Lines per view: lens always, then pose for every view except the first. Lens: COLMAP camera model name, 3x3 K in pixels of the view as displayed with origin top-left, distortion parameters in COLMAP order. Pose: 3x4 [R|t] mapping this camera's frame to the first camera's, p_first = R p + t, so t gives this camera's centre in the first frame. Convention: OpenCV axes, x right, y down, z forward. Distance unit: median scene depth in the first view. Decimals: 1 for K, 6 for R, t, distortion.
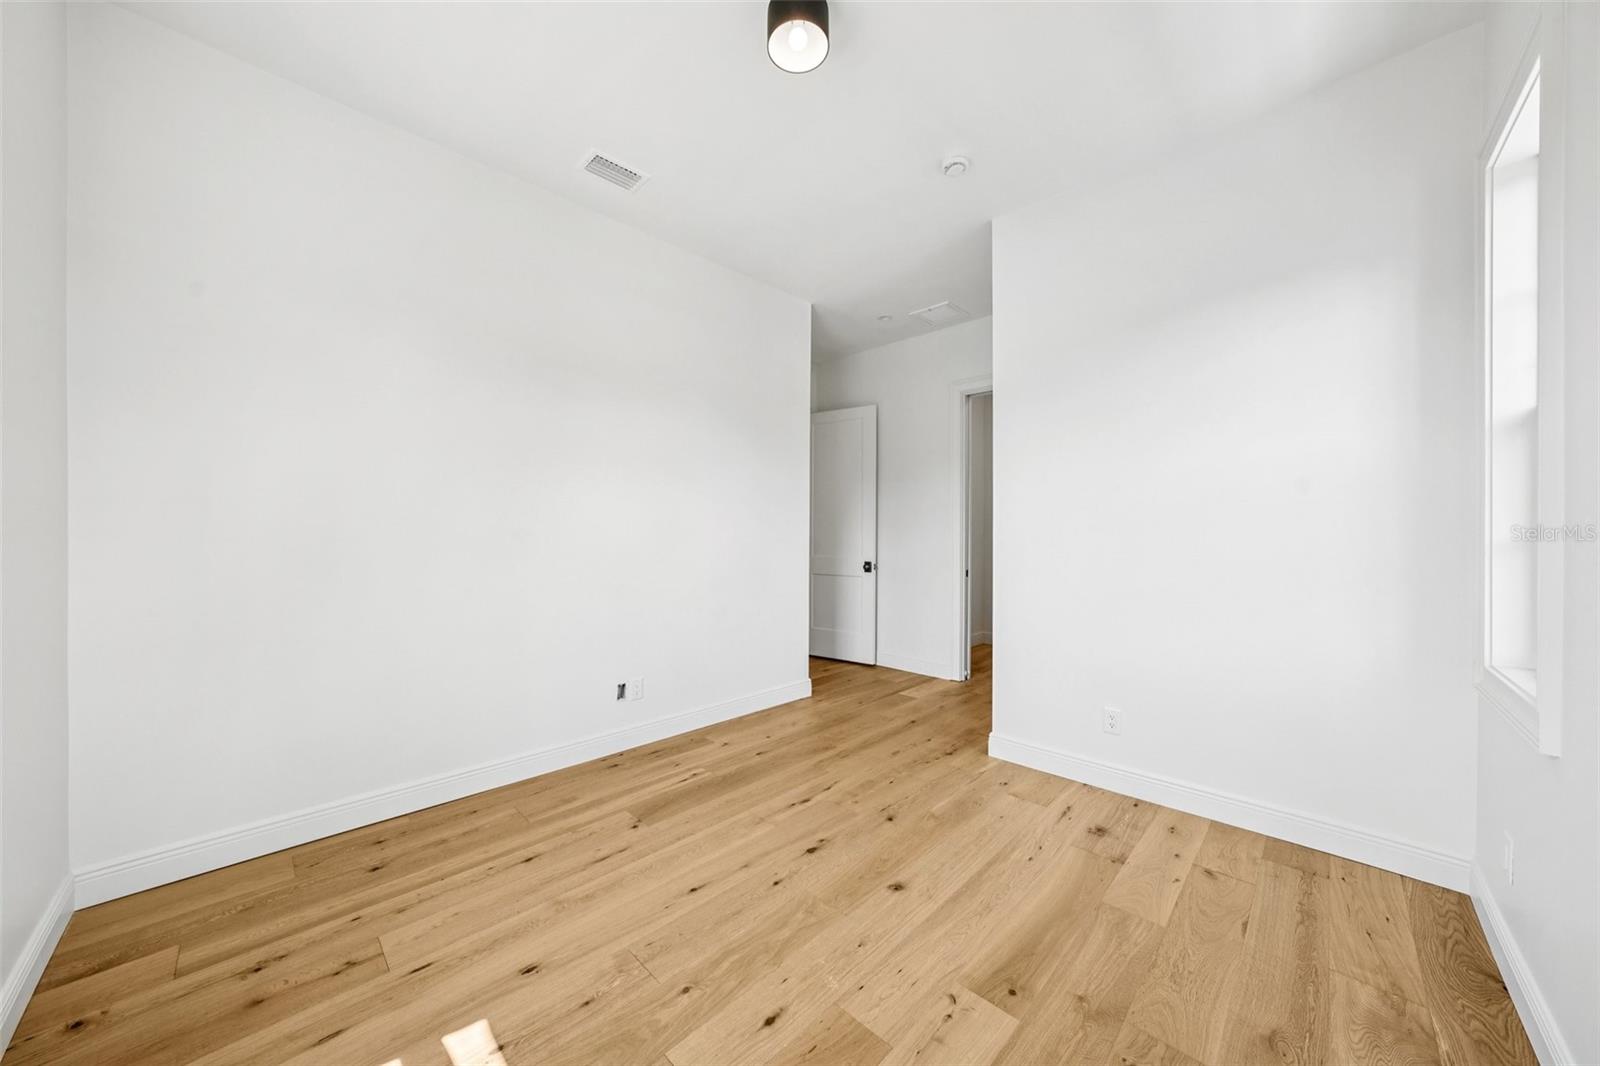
lens RADIAL K [[535.5, 0, 800.0], [0, 535.5, 533.0], [0, 0, 1]] dist [-0.000001, -0.000008]
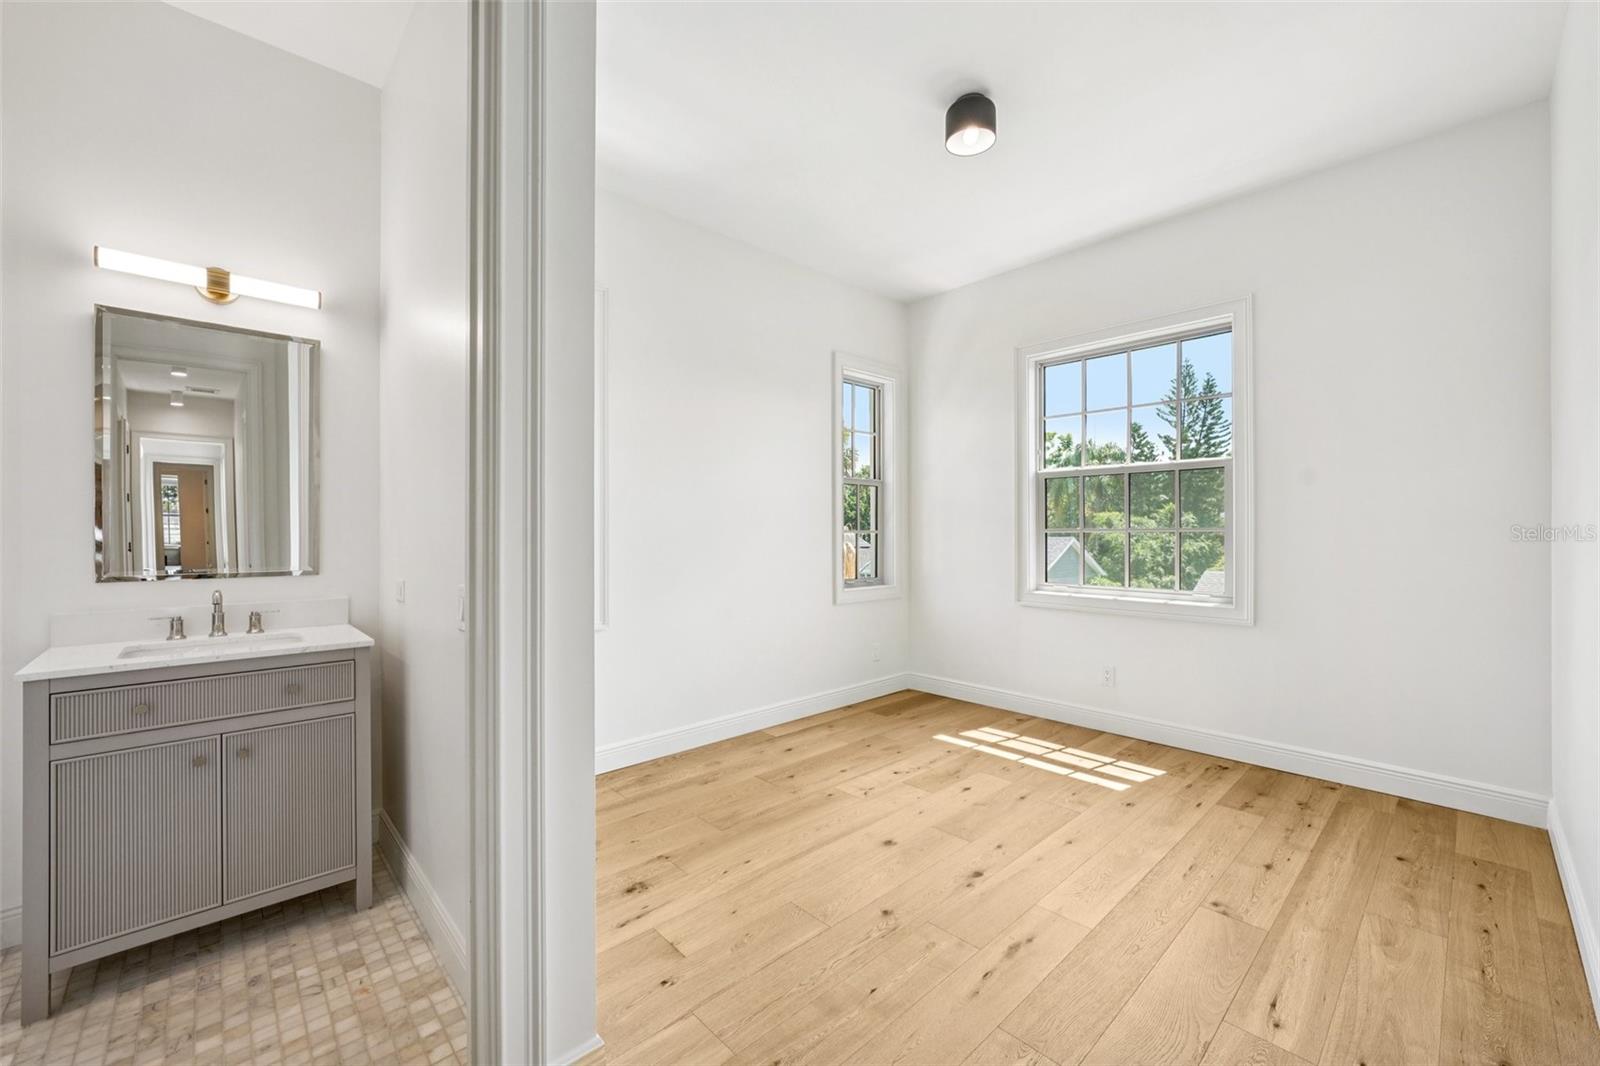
lens RADIAL K [[609.9, 0, 800.0], [0, 609.9, 533.0], [0, 0, 1]] dist [-0.009072, 0.000481]
pose [[-0.998825, -0.001203, 0.048446, 0.336035], [-0.001207, 0.999999, -0.000061, 0.009235], [-0.048446, -0.000120, -0.998826, 2.506173]]
